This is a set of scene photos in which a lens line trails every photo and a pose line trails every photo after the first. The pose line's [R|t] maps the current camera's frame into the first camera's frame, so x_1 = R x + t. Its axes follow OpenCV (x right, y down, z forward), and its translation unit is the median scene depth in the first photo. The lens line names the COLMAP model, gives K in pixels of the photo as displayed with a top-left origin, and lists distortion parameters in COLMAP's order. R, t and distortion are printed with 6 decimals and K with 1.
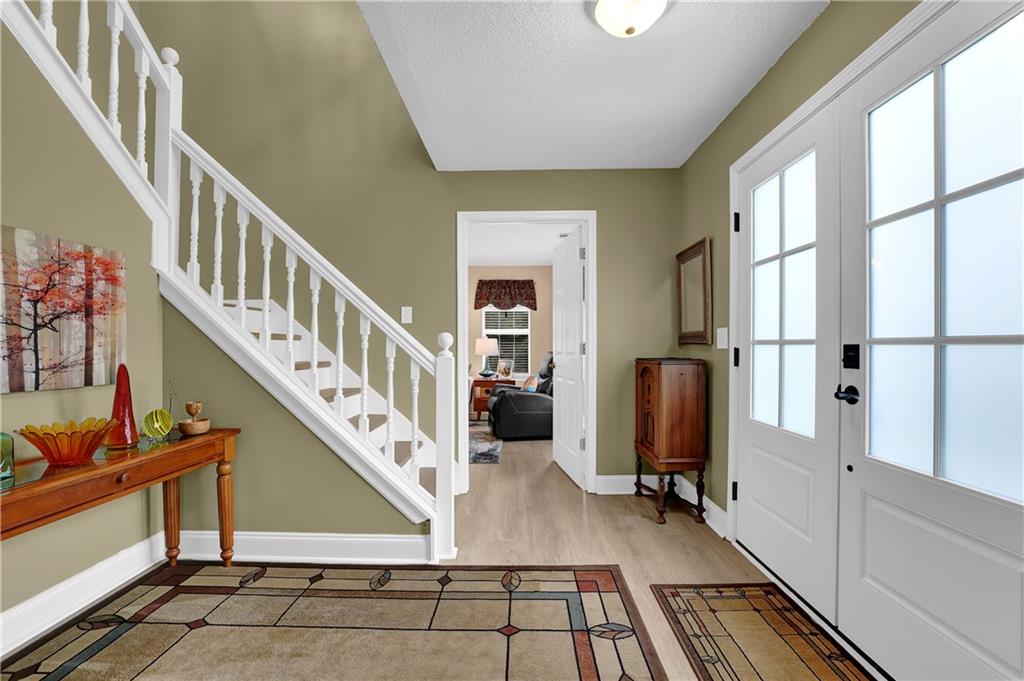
lens RADIAL K [[447.0, 0, 510.4], [0, 447.0, 346.5], [0, 0, 1]] dist [-0.025316, 0.003607]
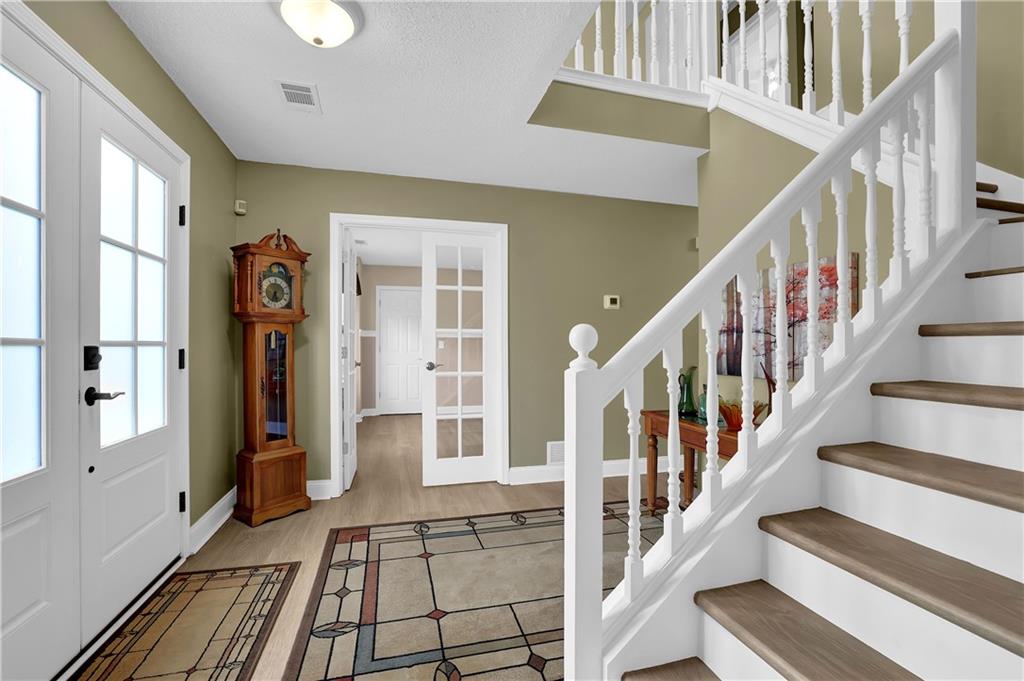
lens RADIAL K [[447.0, 0, 514.4], [0, 447.0, 346.7], [0, 0, 1]] dist [-0.025316, 0.003607]
pose [[-0.957553, -0.000833, -0.288256, 0.102727], [-0.001178, 0.999999, 0.001026, -0.004242], [0.288254, 0.001322, -0.957553, 1.694909]]
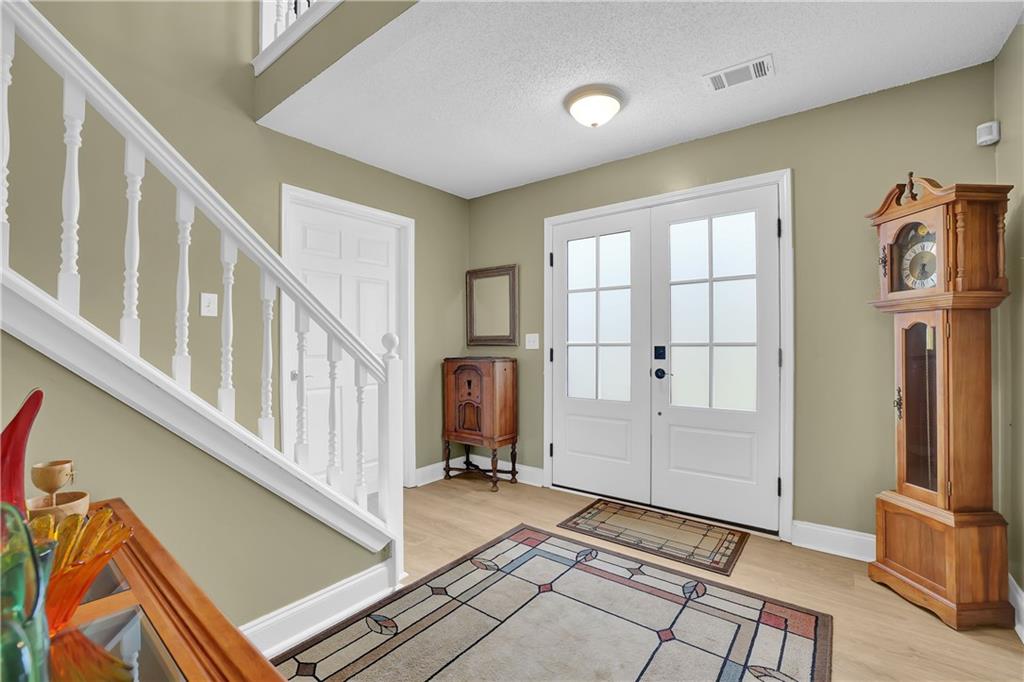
lens RADIAL K [[447.0, 0, 512.6], [0, 447.0, 342.3], [0, 0, 1]] dist [-0.025316, 0.003607]
pose [[0.593271, 0.006127, 0.804979, -0.828693], [0.001894, 0.999958, -0.009007, -0.004239], [-0.805001, 0.006869, 0.593234, 0.295435]]
